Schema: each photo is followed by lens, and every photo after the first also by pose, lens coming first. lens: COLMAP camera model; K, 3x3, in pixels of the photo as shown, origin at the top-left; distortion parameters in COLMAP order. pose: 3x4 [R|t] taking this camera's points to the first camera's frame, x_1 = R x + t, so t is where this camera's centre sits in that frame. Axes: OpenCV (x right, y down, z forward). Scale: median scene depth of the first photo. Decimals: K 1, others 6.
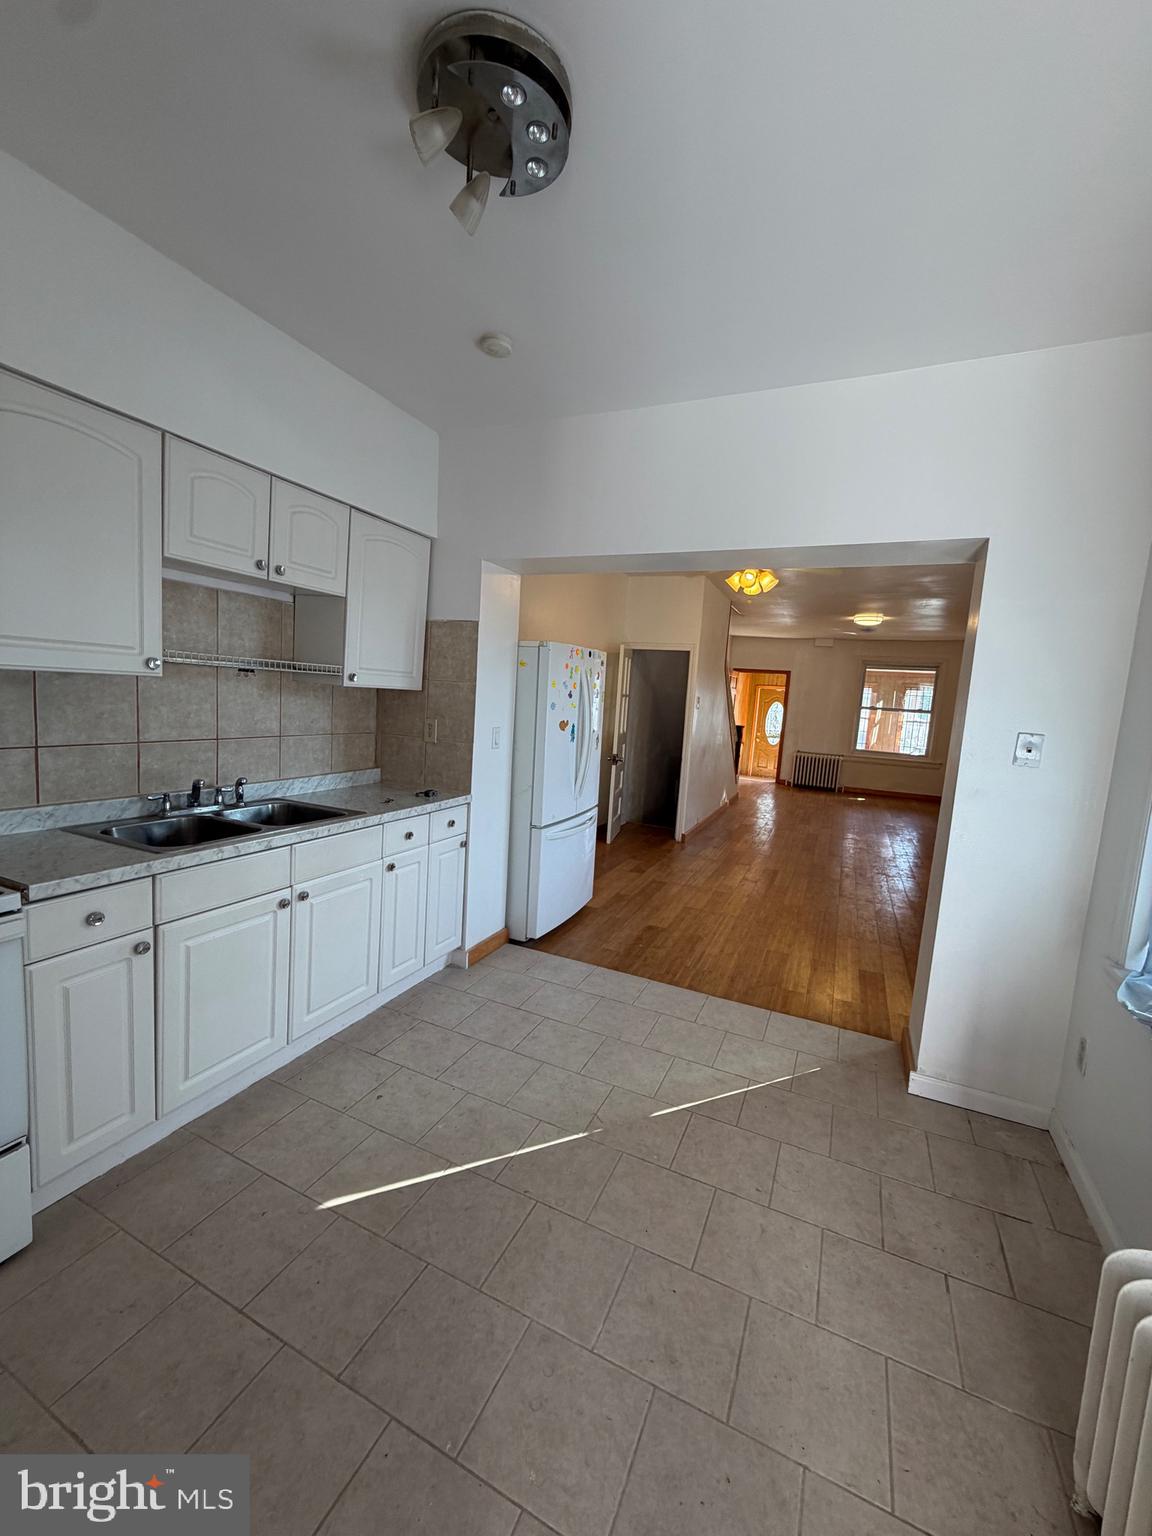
lens RADIAL K [[610.4, 0, 575.8], [0, 610.4, 763.0], [0, 0, 1]] dist [-0.000914, 0.000303]
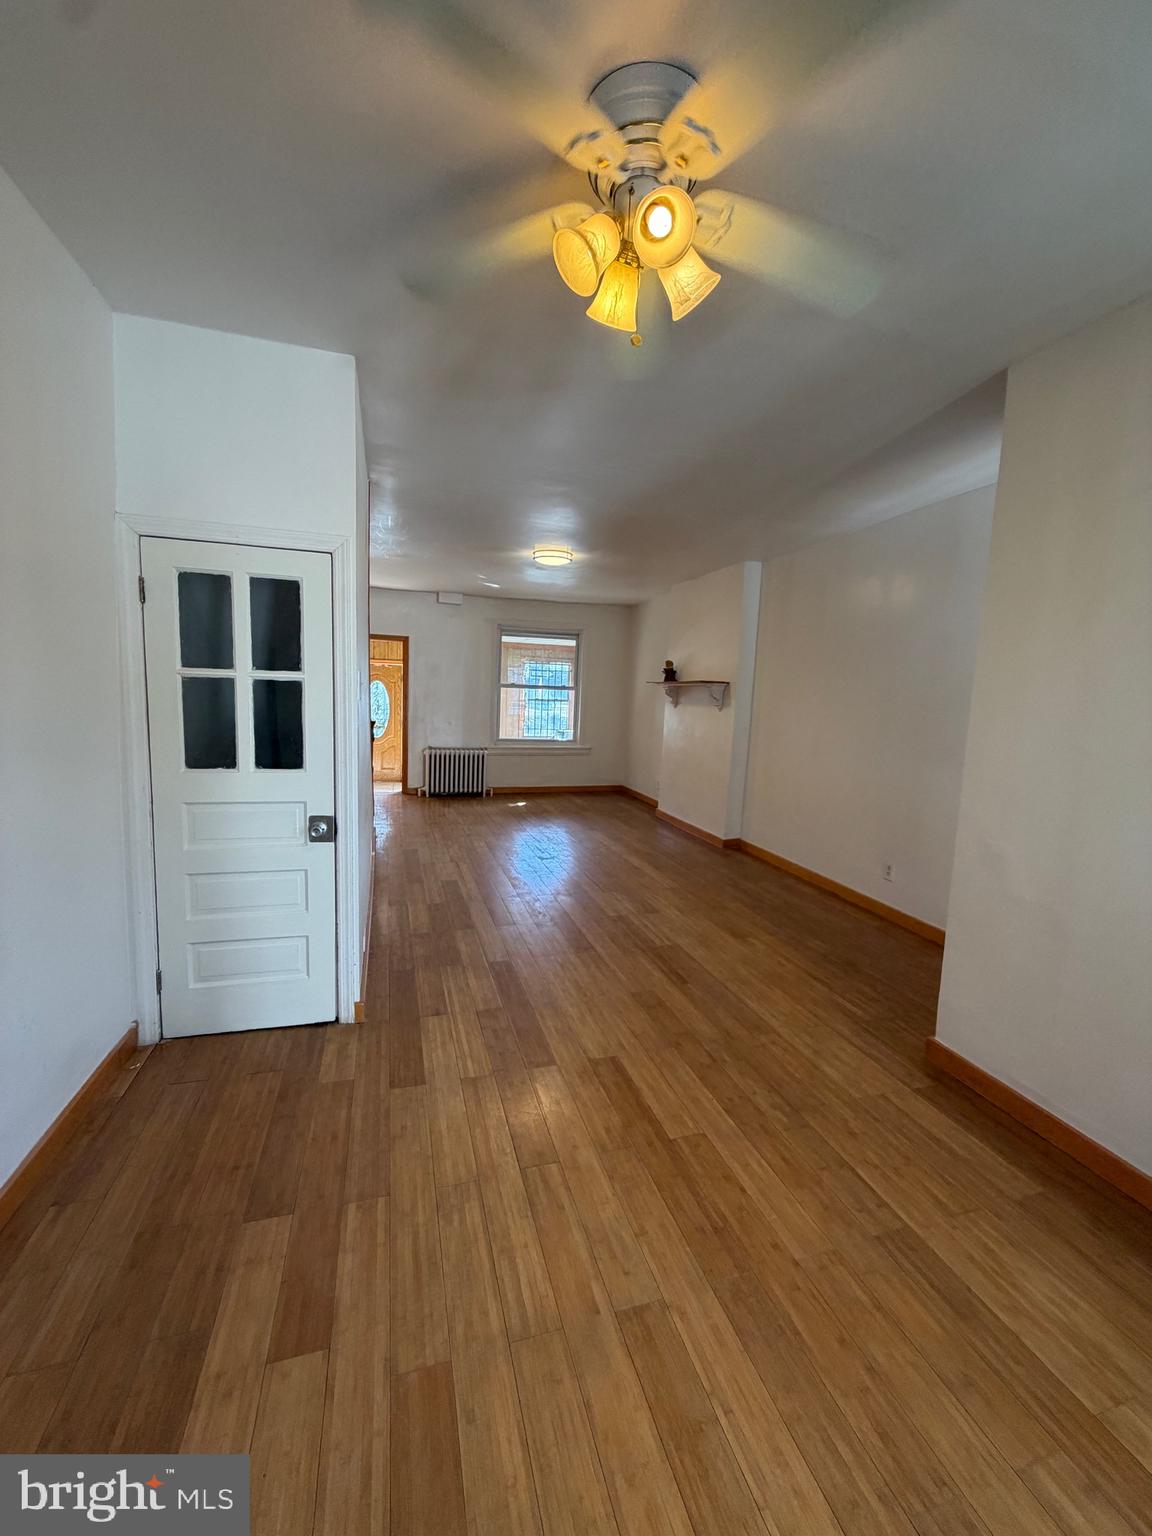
lens RADIAL K [[610.4, 0, 570.5], [0, 610.4, 765.0], [0, 0, 1]] dist [-0.000914, 0.000303]
pose [[0.759686, -0.112293, 0.640522, 0.094388], [0.087561, 0.993672, 0.070355, -0.160118], [-0.644368, 0.002637, 0.764711, 1.504165]]
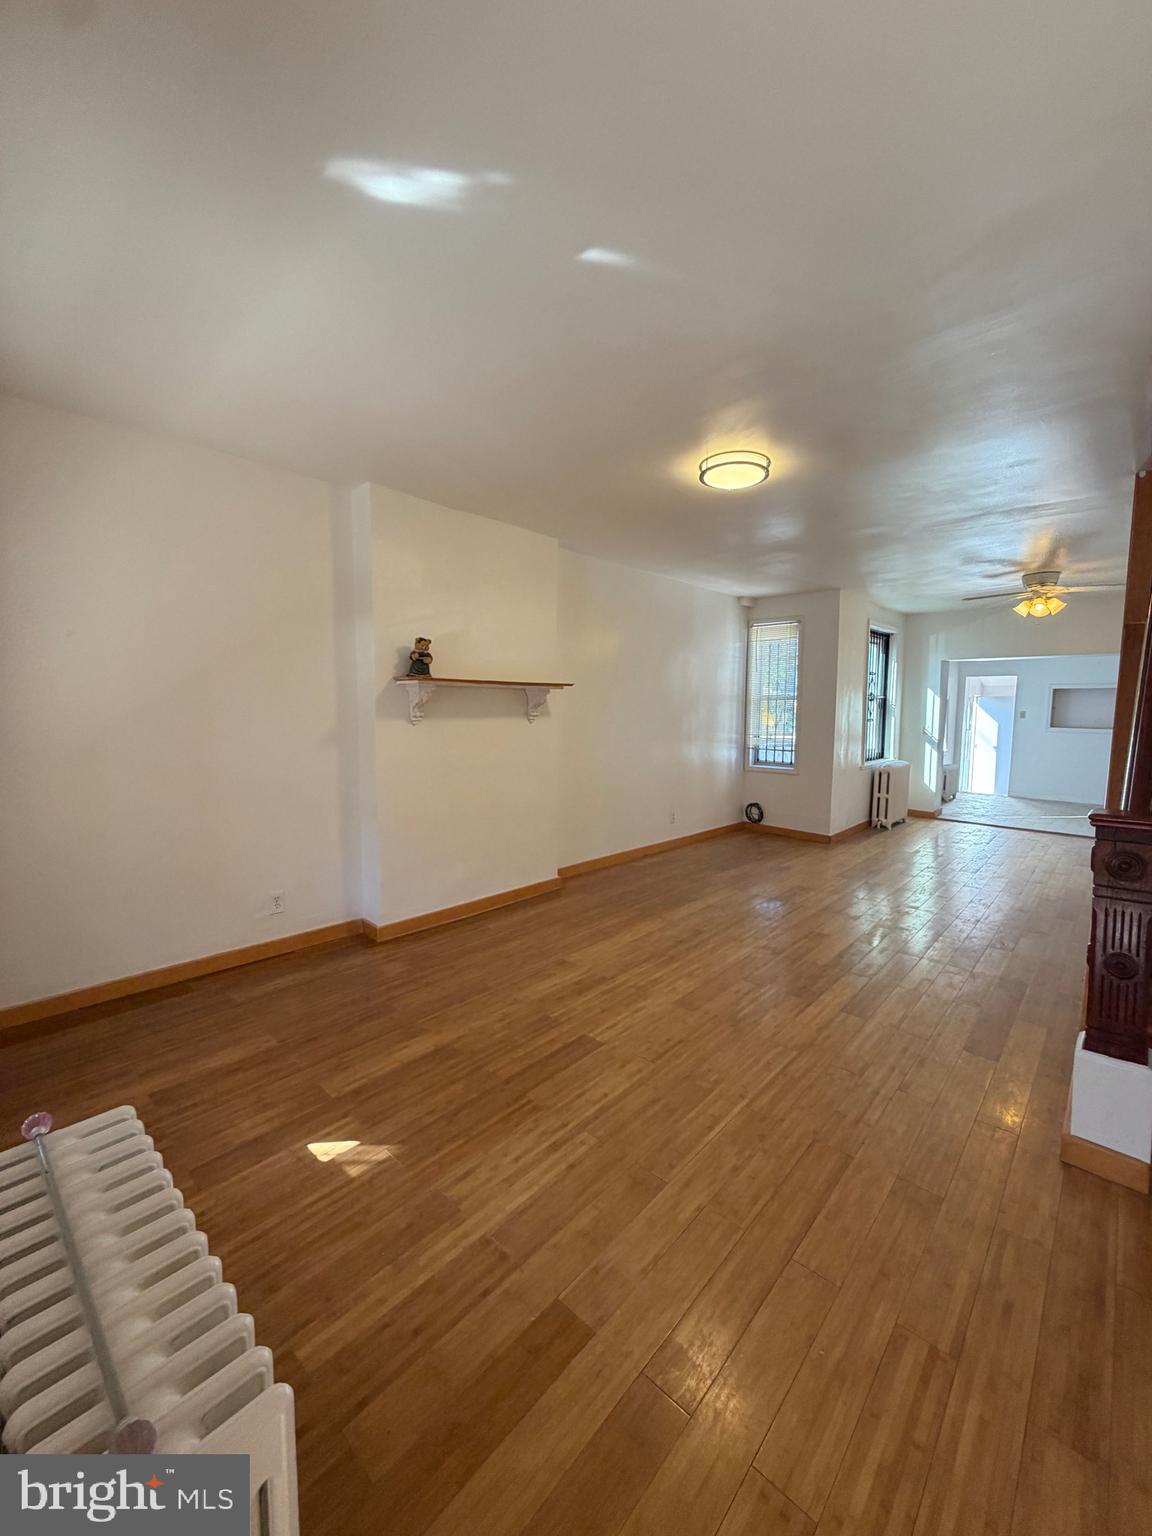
lens RADIAL K [[610.4, 0, 574.4], [0, 610.4, 763.1], [0, 0, 1]] dist [-0.000914, 0.000303]
pose [[-0.946147, -0.099370, 0.308111, 1.414755], [-0.030727, 0.974995, 0.220091, -0.439922], [-0.322277, 0.198771, -0.925542, 4.642706]]
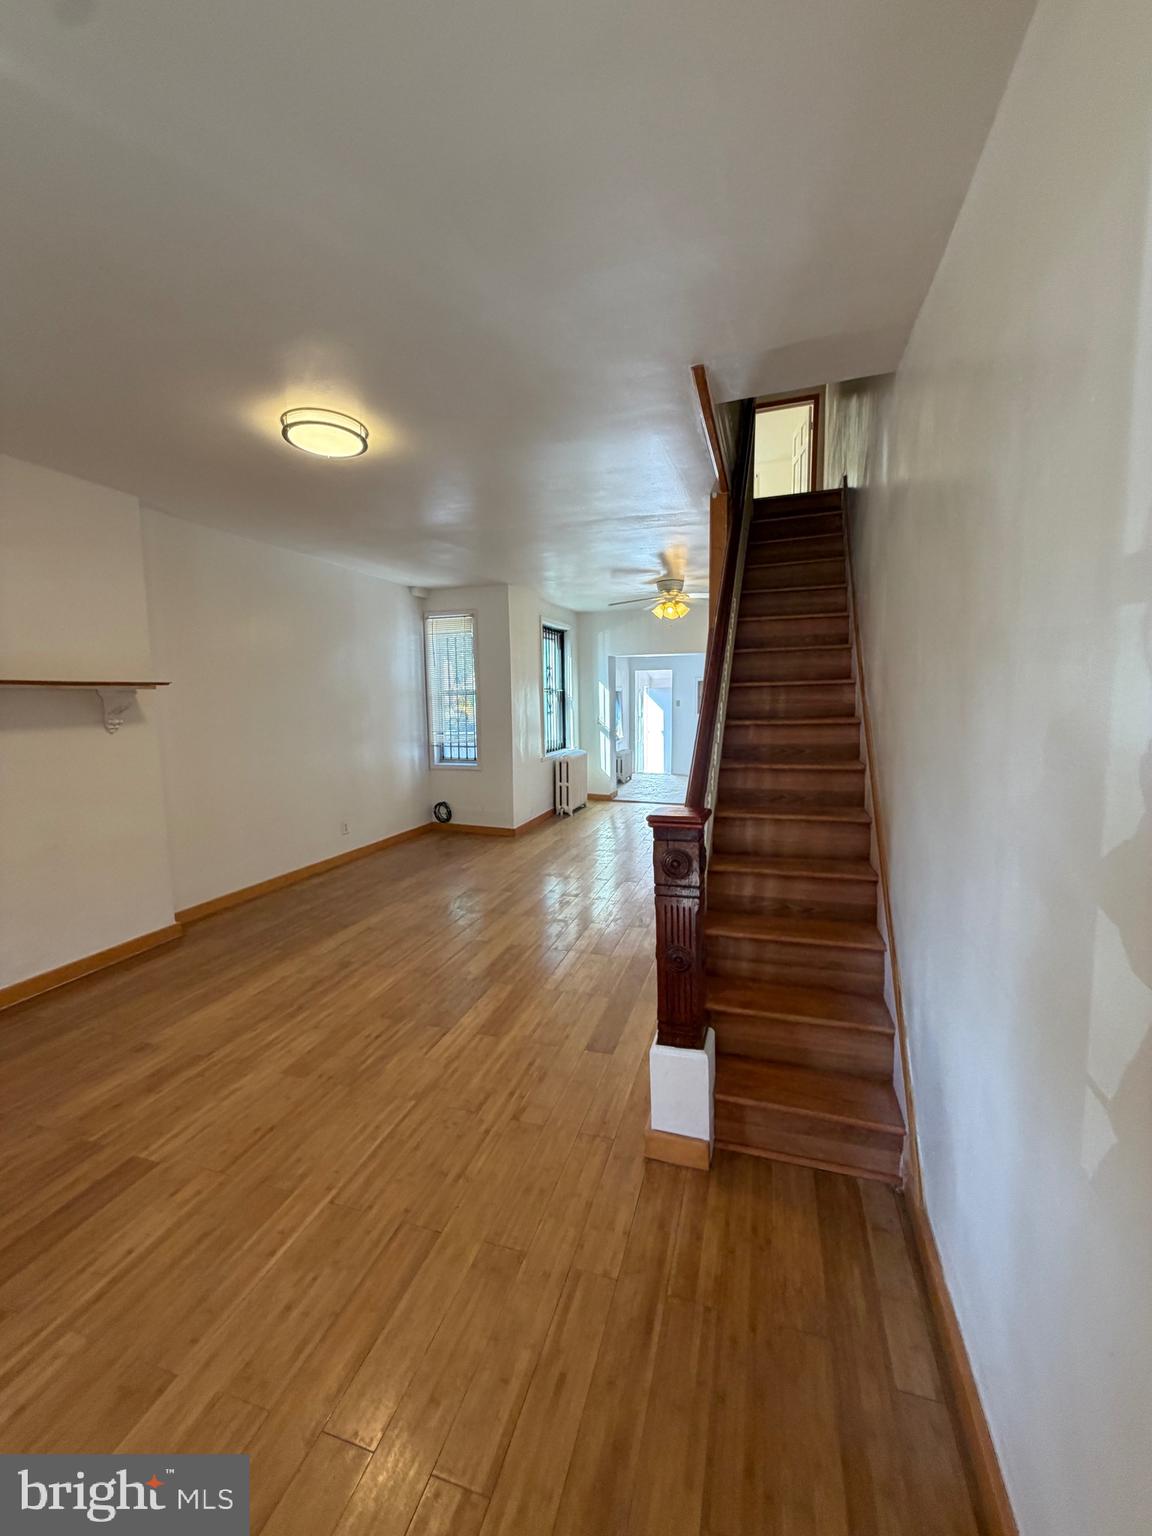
lens RADIAL K [[610.4, 0, 575.6], [0, 610.4, 767.5], [0, 0, 1]] dist [-0.000914, 0.000303]
pose [[-0.991692, -0.040650, -0.122044, 1.220236], [-0.066875, 0.973388, 0.219187, -0.452914], [0.109886, 0.225528, -0.968020, 4.463094]]
